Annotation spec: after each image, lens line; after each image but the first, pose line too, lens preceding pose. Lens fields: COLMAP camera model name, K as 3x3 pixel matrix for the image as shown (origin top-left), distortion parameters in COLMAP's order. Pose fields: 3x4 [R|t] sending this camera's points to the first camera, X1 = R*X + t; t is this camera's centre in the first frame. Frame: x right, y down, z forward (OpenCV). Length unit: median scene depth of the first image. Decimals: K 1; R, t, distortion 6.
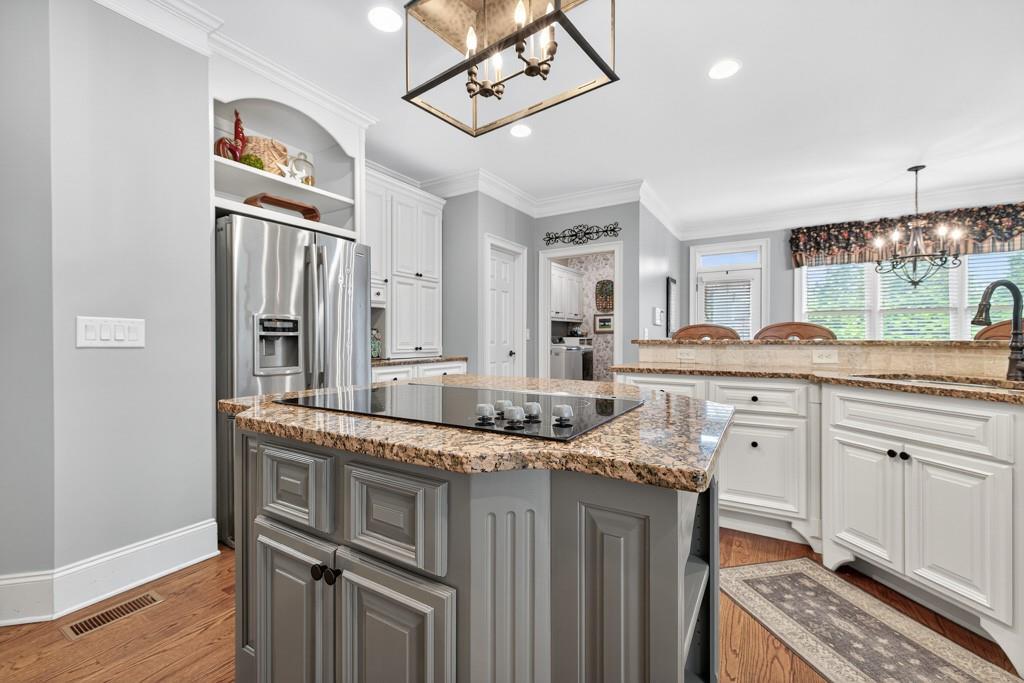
lens RADIAL K [[426.0, 0, 512.0], [0, 426.0, 341.5], [0, 0, 1]] dist [0.001774, 0.000024]
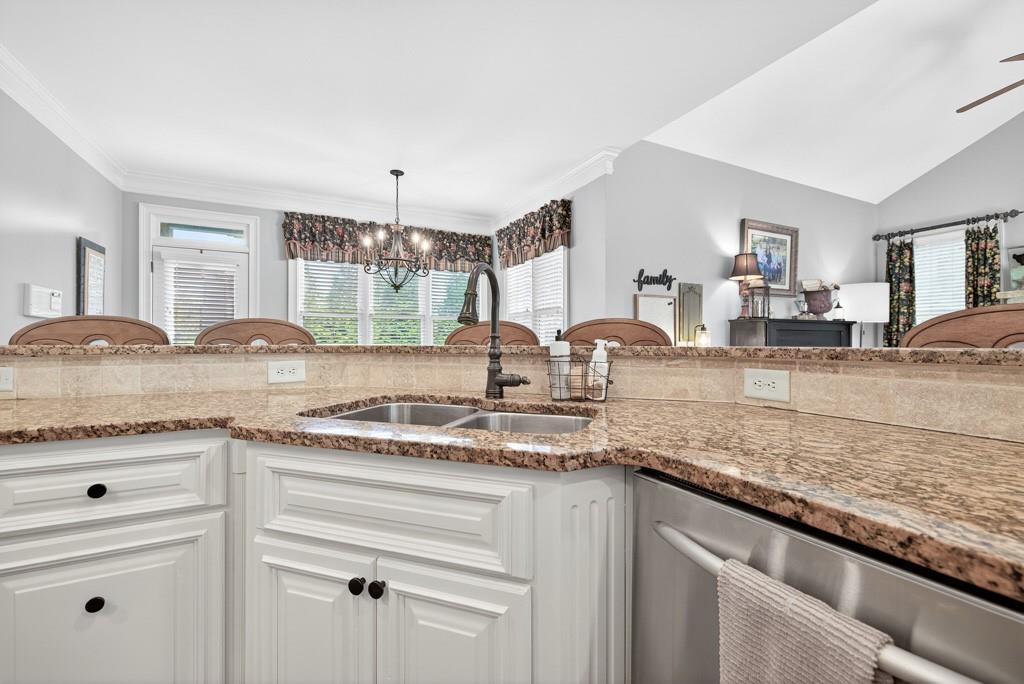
lens RADIAL K [[432.3, 0, 513.2], [0, 432.3, 340.6], [0, 0, 1]] dist [0.004666, -0.000139]
pose [[0.524437, 0.006652, 0.851423, 0.221998], [0.004336, 0.999936, -0.010483, -0.001370], [-0.851438, 0.009189, 0.524375, 0.232605]]
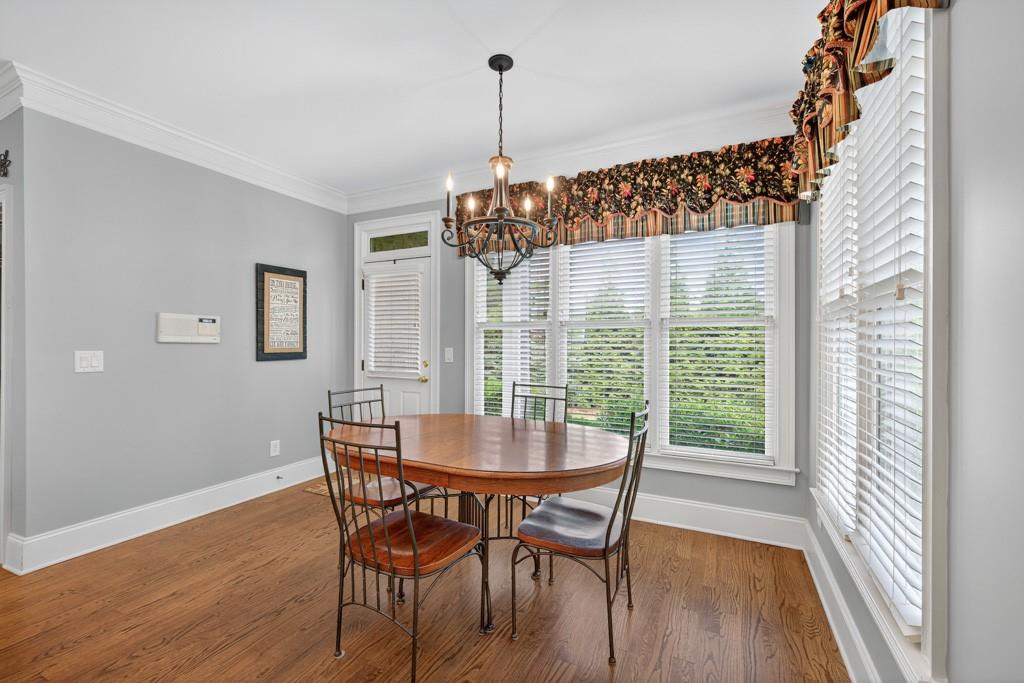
lens RADIAL K [[432.3, 0, 513.2], [0, 432.3, 340.1], [0, 0, 1]] dist [0.004666, -0.000139]
pose [[0.995572, 0.009084, 0.093559, 0.890747], [-0.007695, 0.999855, -0.015191, -0.045199], [-0.093683, 0.014404, 0.995498, 0.445330]]
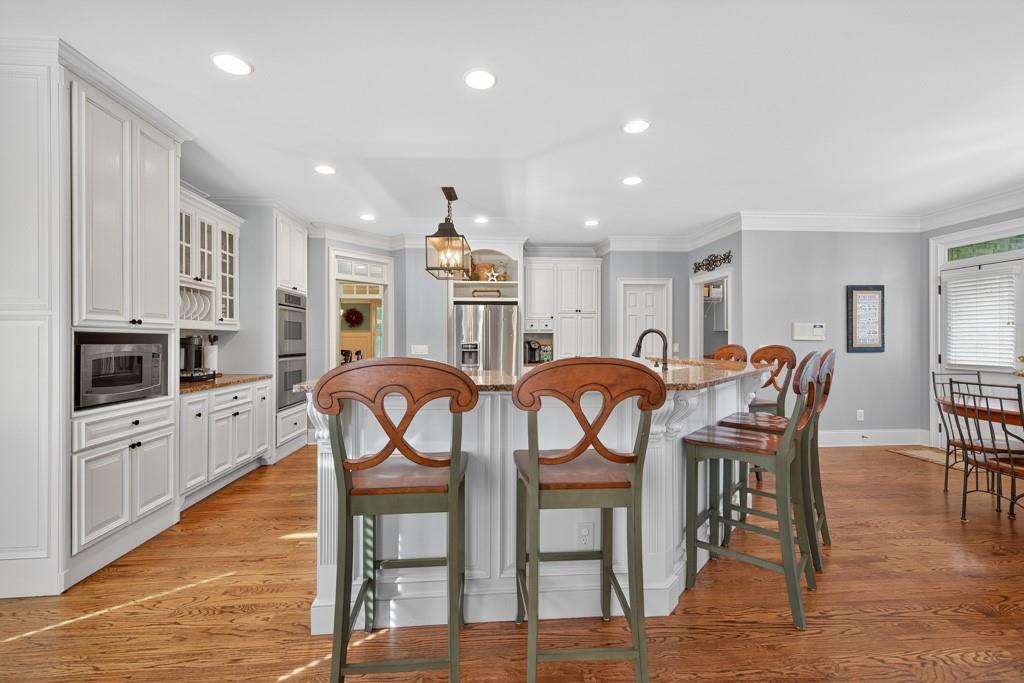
lens RADIAL K [[432.3, 0, 513.2], [0, 432.3, 340.1], [0, 0, 1]] dist [0.004666, -0.000139]
pose [[0.589993, 0.003358, -0.807401, 0.905269], [-0.006578, 0.999978, -0.000648, -0.041621], [0.807382, 0.005693, 0.590002, -0.149094]]
